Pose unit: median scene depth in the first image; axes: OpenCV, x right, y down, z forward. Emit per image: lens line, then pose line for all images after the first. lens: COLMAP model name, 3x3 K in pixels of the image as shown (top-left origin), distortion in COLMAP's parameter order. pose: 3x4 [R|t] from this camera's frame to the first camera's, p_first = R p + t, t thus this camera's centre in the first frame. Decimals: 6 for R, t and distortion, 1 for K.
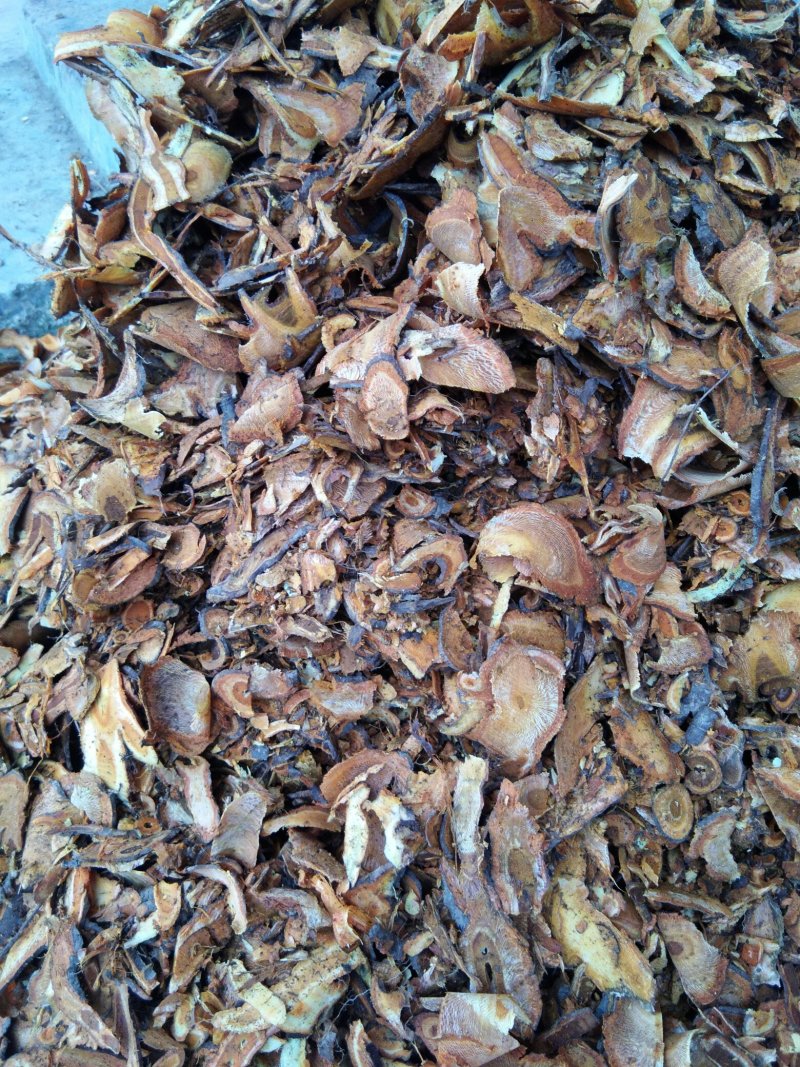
lens RADIAL K [[836.3, 0, 411.2], [0, 836.3, 542.9], [0, 0, 1]] dist [0.121845, -0.202987]
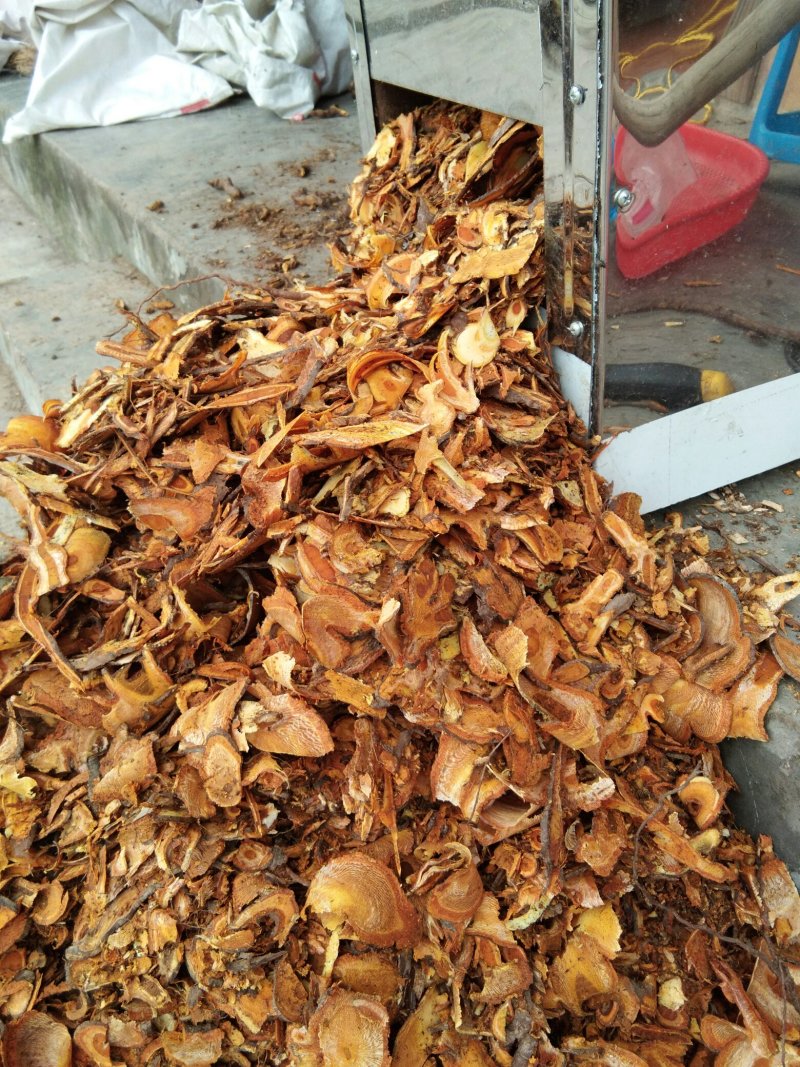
lens RADIAL K [[836.3, 0, 411.2], [0, 836.3, 542.9], [0, 0, 1]] dist [0.121845, -0.202987]
pose [[0.998320, -0.051523, 0.026517, 0.204289], [0.055664, 0.979863, -0.191755, -0.225947], [-0.016103, 0.192909, 0.981084, -0.192430]]
